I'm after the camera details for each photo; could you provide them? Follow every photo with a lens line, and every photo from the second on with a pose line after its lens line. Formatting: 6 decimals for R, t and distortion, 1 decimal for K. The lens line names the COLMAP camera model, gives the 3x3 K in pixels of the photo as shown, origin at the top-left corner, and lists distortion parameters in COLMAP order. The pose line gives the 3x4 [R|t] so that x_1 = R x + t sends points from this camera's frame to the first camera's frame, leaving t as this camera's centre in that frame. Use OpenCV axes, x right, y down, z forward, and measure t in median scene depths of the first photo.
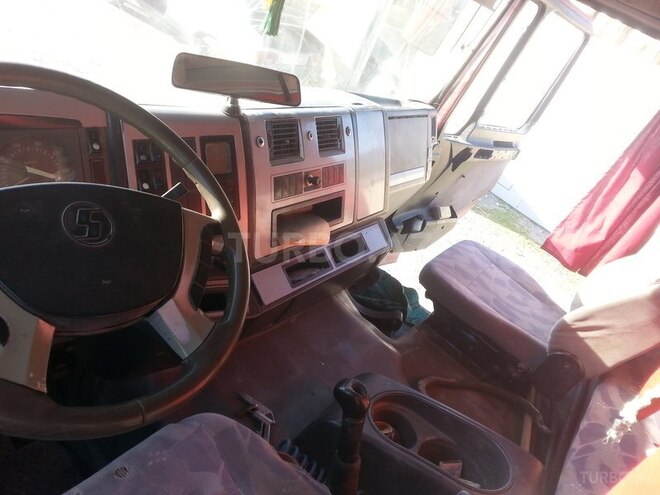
lens RADIAL K [[544.7, 0, 326.7], [0, 544.7, 241.6], [0, 0, 1]] dist [0.094231, -0.131652]
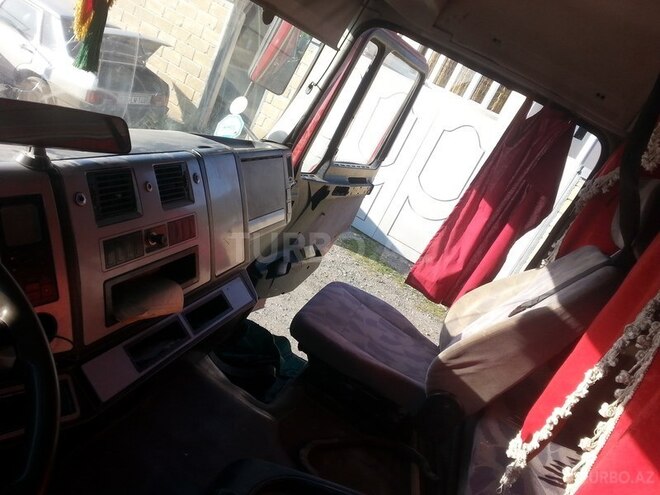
lens RADIAL K [[544.7, 0, 330.6], [0, 544.7, 241.8], [0, 0, 1]] dist [0.094231, -0.131652]
pose [[0.963879, -0.078767, 0.254425, 0.016929], [0.095301, 0.994020, -0.053308, -0.034831], [-0.248705, 0.075629, 0.965622, 0.110848]]
